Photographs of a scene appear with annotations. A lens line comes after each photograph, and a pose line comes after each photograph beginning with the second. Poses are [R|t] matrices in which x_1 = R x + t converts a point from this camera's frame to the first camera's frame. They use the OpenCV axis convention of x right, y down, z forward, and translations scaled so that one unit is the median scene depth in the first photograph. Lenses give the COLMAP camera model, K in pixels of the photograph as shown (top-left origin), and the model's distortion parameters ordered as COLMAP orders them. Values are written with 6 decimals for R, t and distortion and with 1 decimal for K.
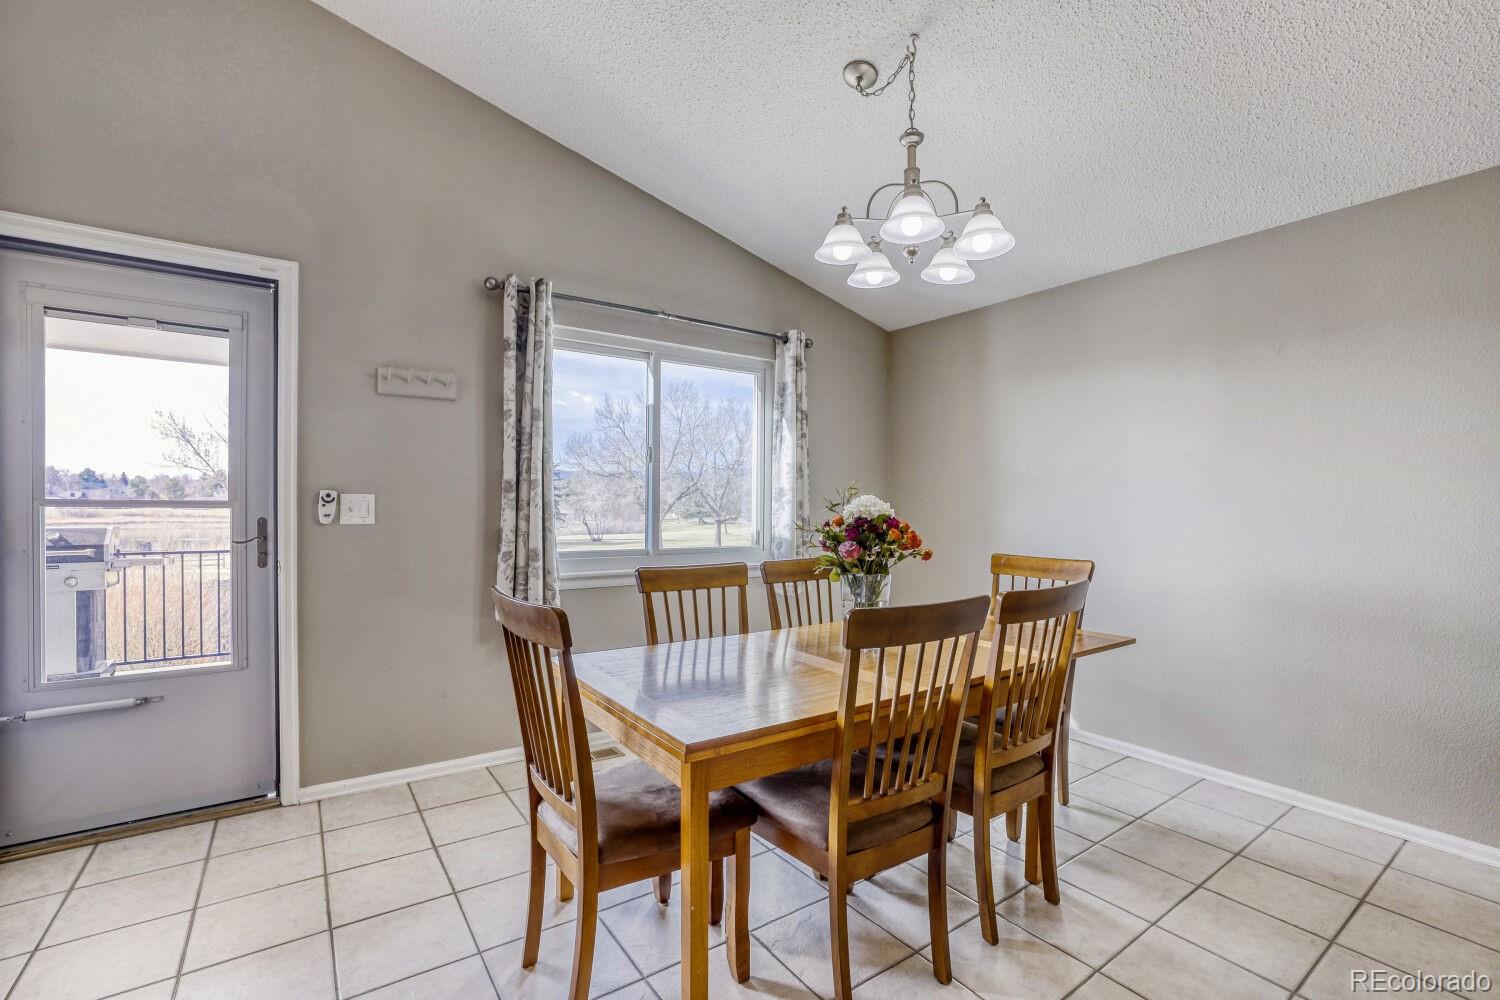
lens RADIAL K [[646.8, 0, 748.6], [0, 646.8, 510.0], [0, 0, 1]] dist [-0.017090, 0.000549]
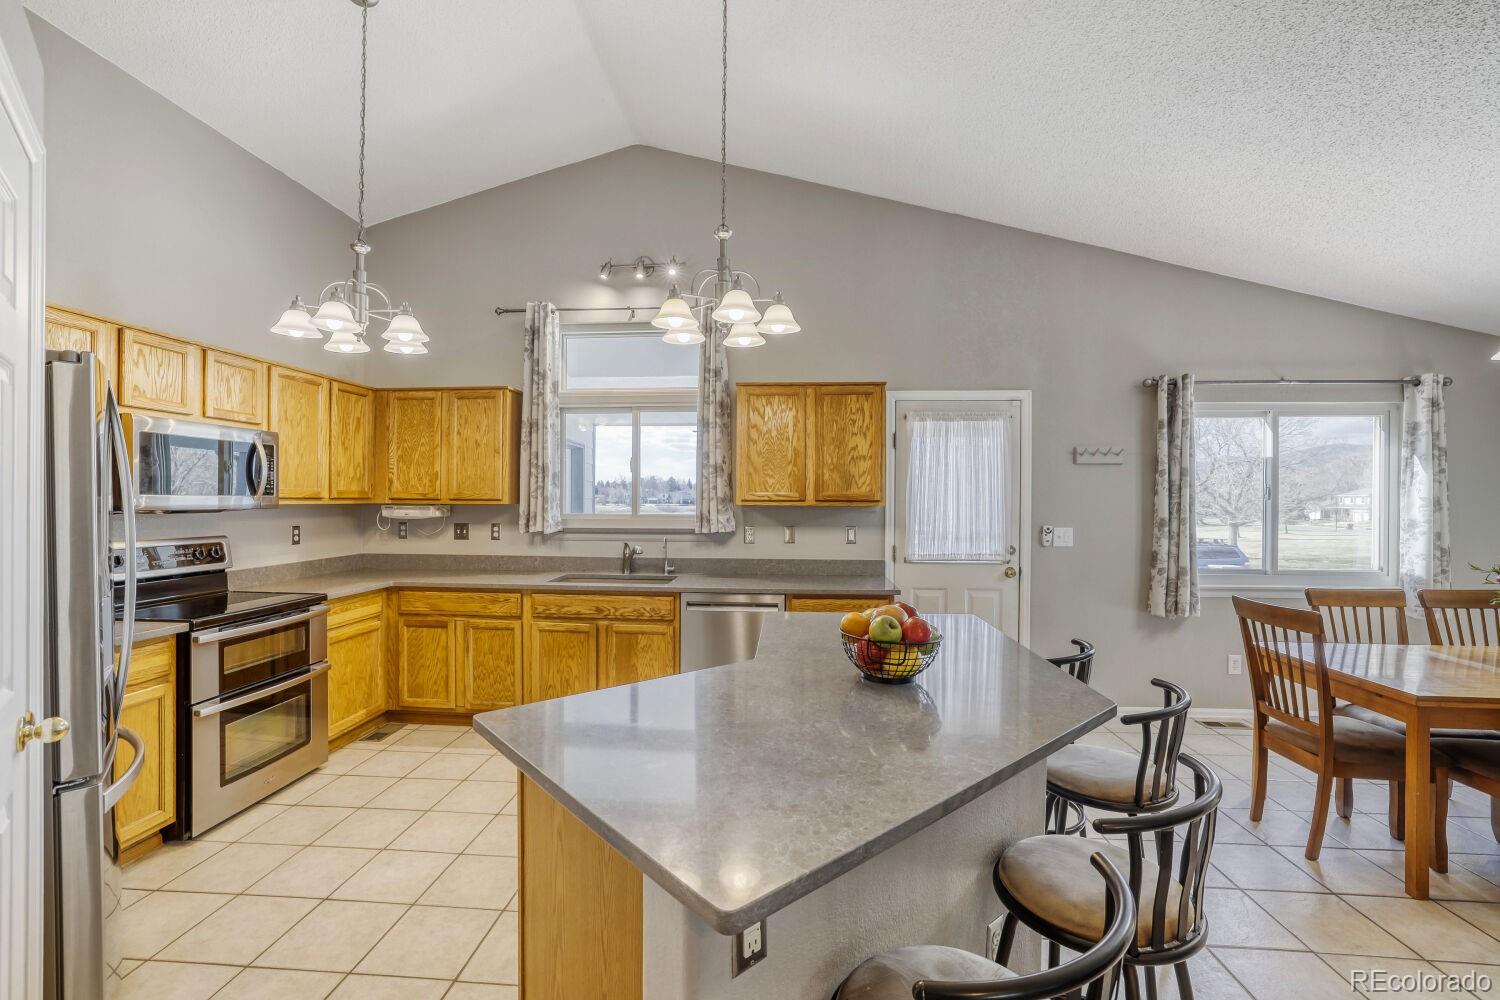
lens RADIAL K [[650.5, 0, 764.2], [0, 650.5, 499.6], [0, 0, 1]] dist [-0.000044, 0.000562]
pose [[0.793461, -0.003546, -0.608611, -0.191397], [-0.003689, 0.999937, -0.010636, -0.067959], [0.608611, 0.010685, 0.793397, -0.683159]]
